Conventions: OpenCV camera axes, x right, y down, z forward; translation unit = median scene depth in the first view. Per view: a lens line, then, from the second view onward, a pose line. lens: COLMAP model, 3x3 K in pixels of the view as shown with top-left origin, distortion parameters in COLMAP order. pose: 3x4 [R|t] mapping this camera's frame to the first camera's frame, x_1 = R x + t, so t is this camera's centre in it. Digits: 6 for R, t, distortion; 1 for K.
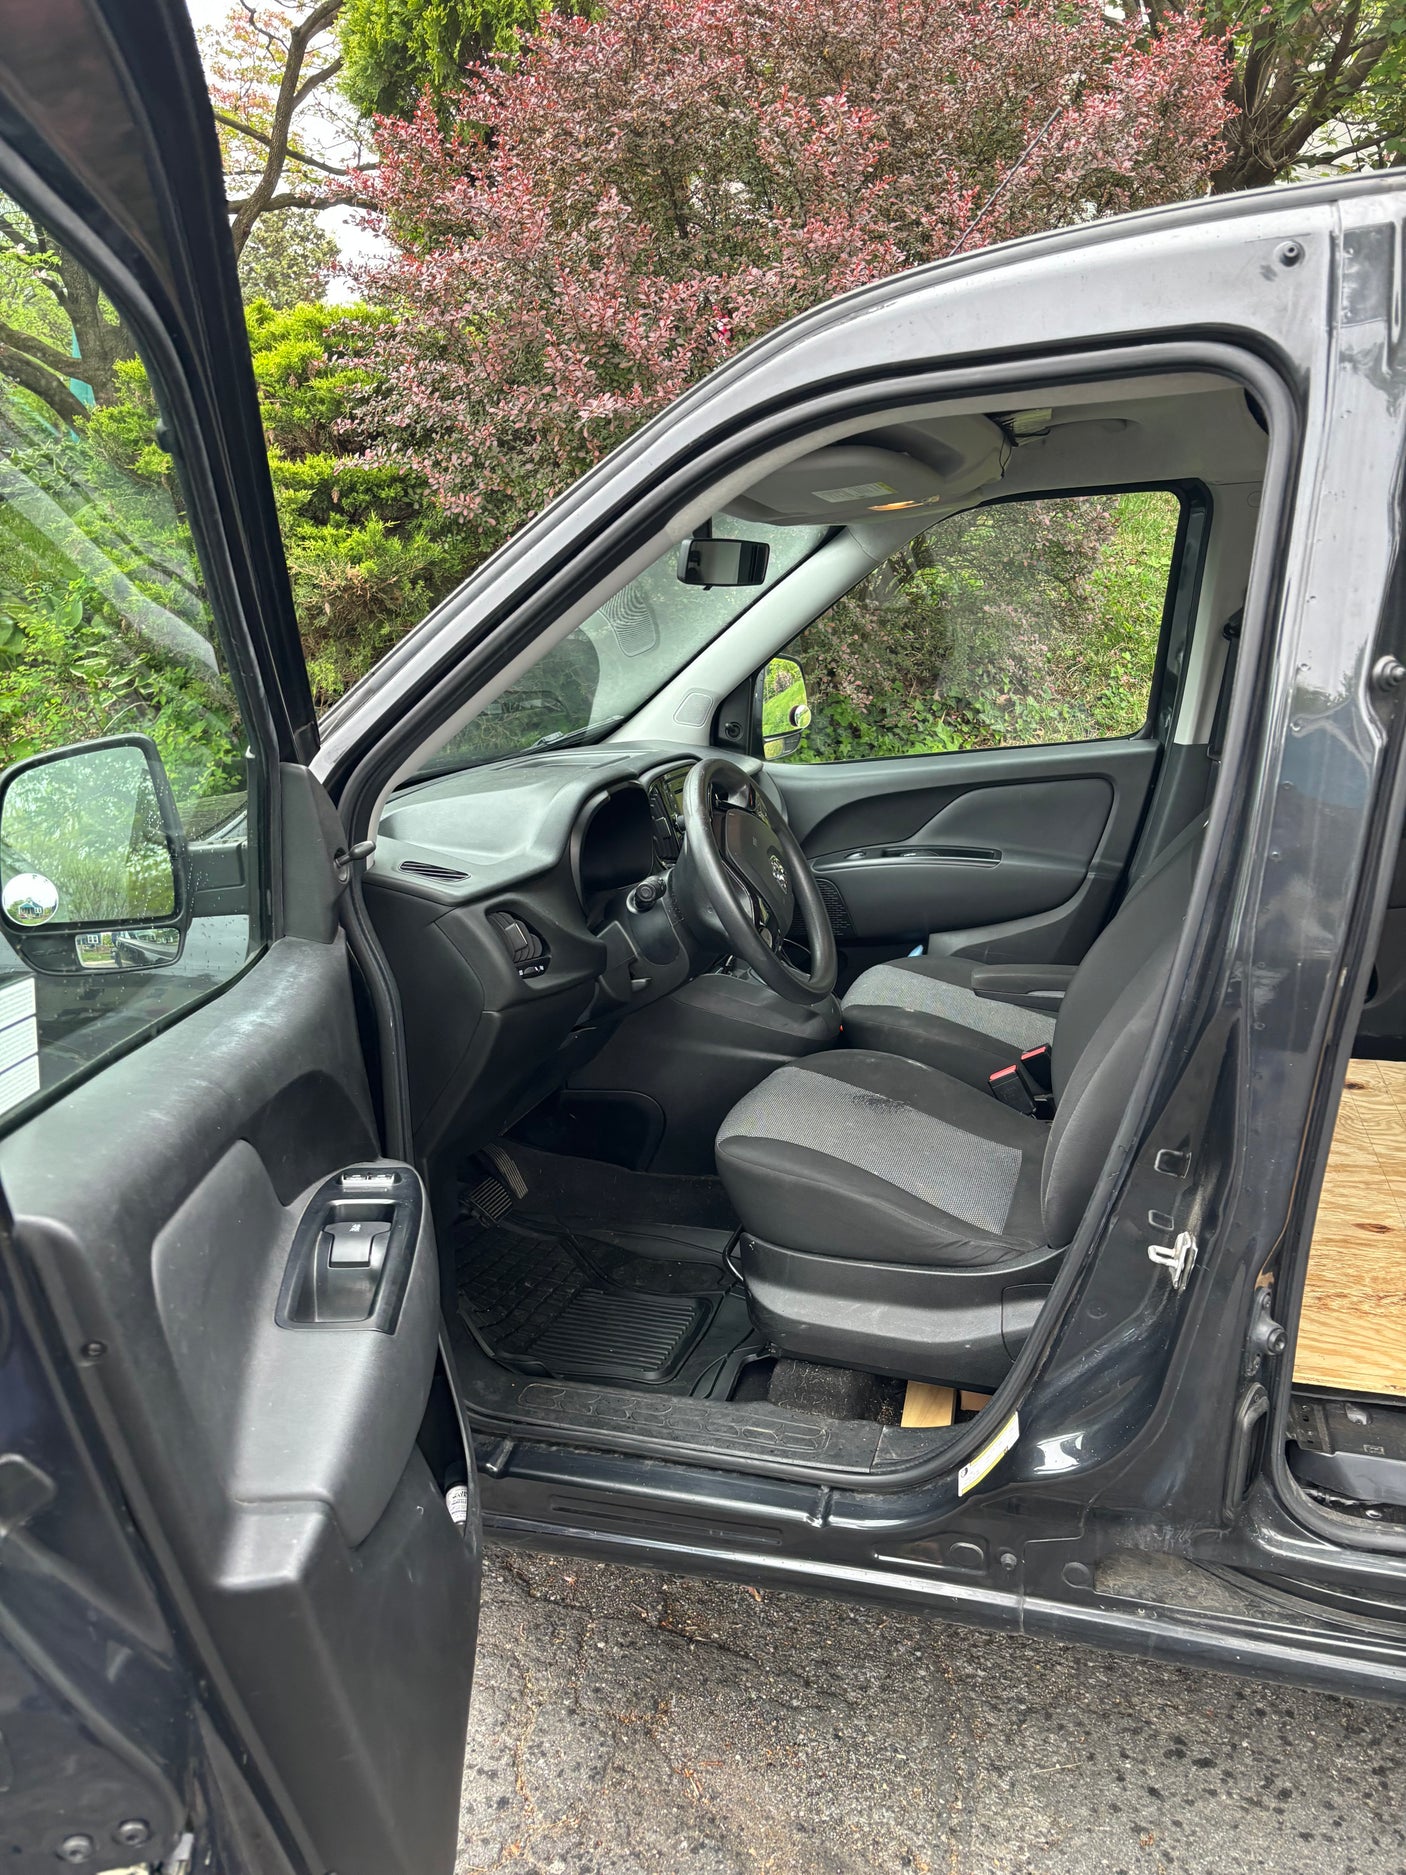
lens RADIAL K [[1445.2, 0, 681.4], [0, 1445.2, 943.2], [0, 0, 1]] dist [0.088752, -0.122494]
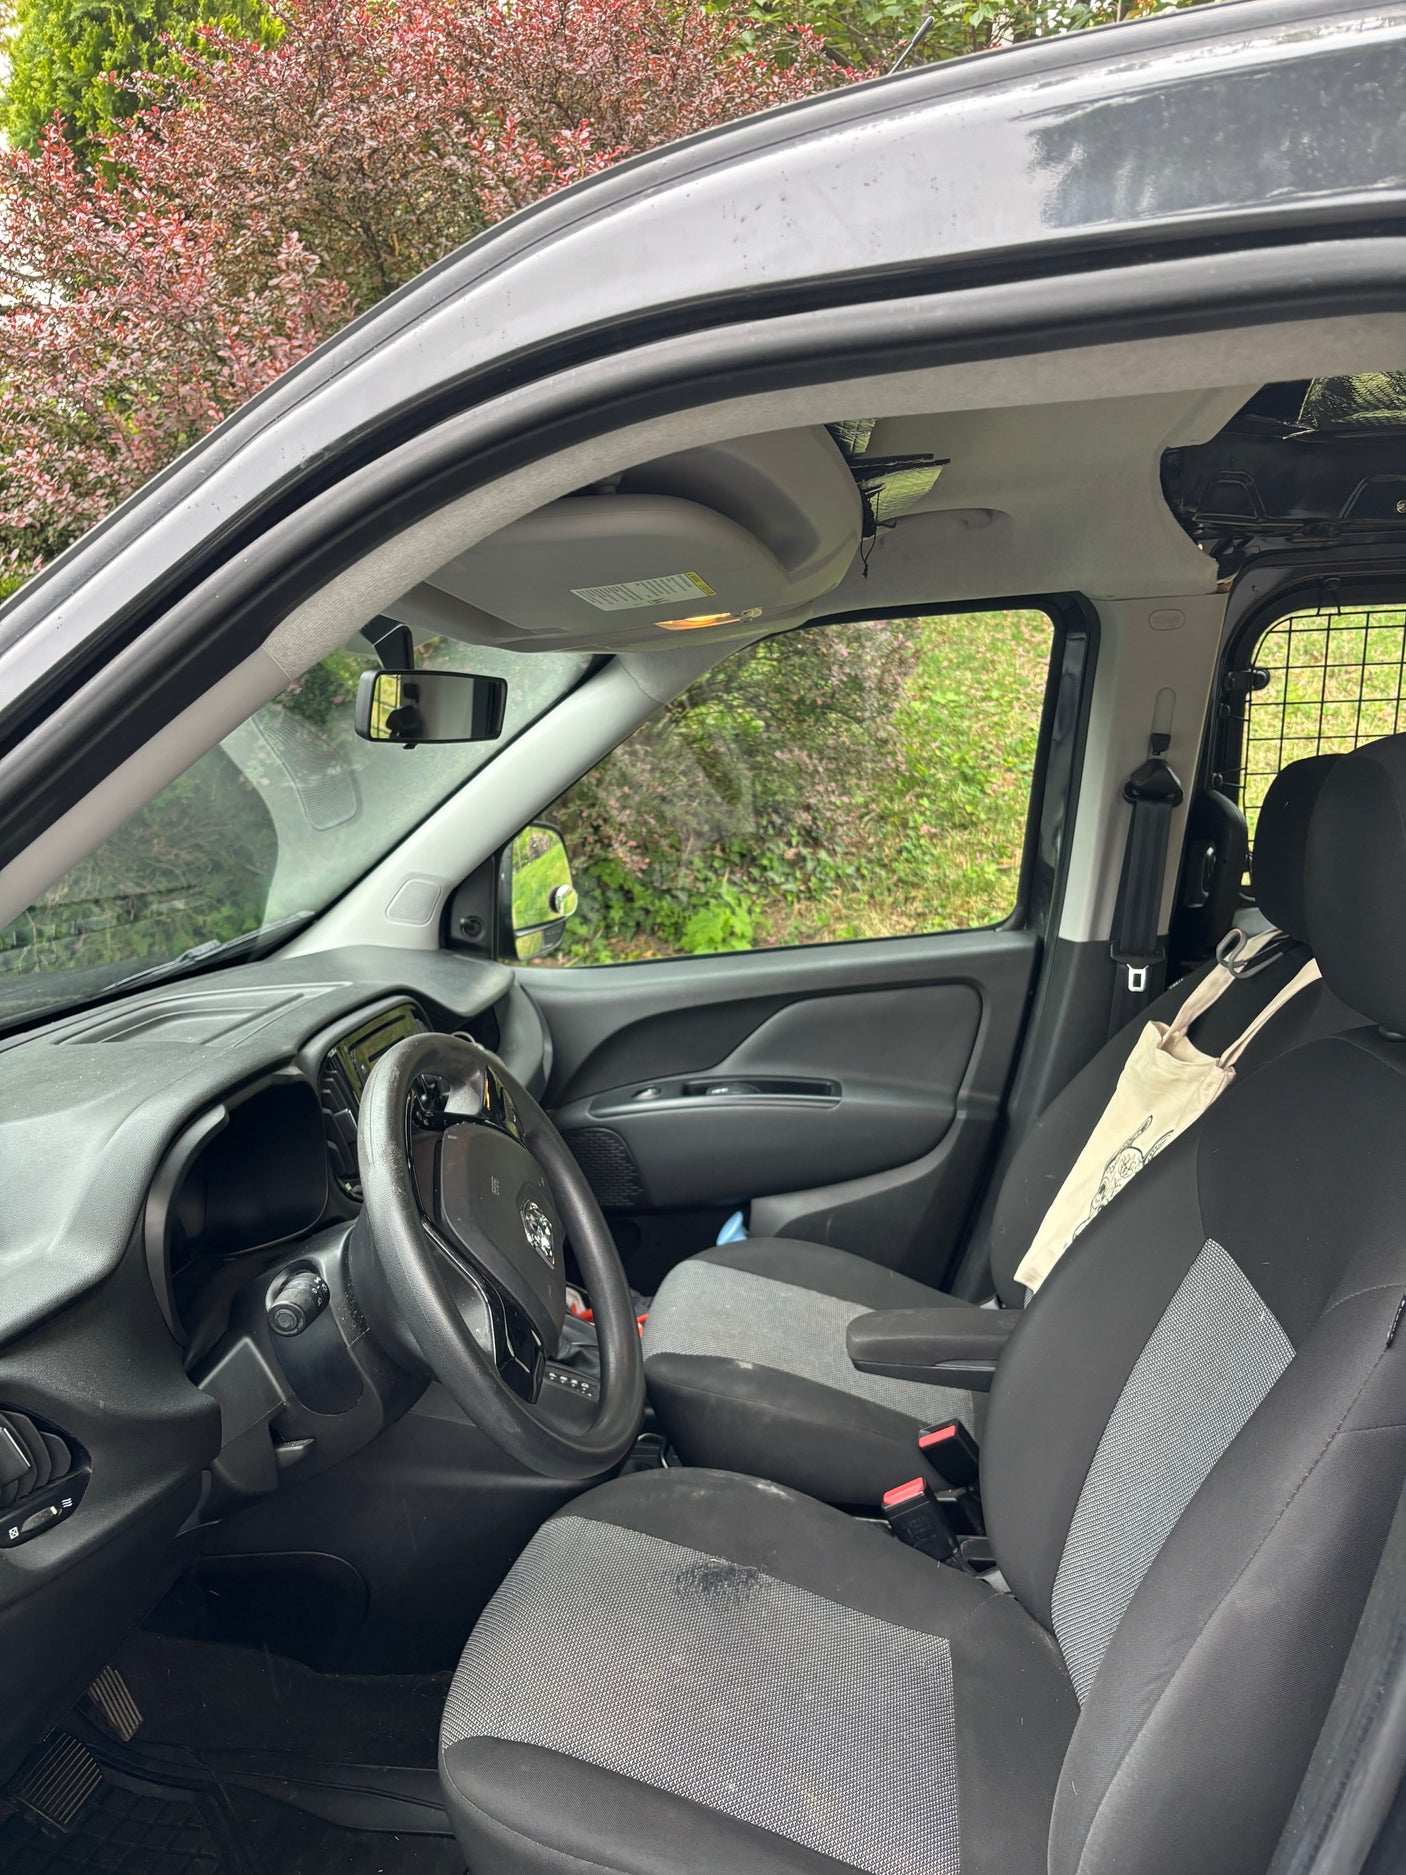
lens RADIAL K [[1445.2, 0, 681.4], [0, 1445.2, 943.2], [0, 0, 1]] dist [0.088752, -0.122494]
pose [[0.986316, -0.029701, 0.162166, 0.019652], [0.043834, 0.995477, -0.084281, -0.067431], [-0.158929, 0.090237, 0.983158, 0.247349]]
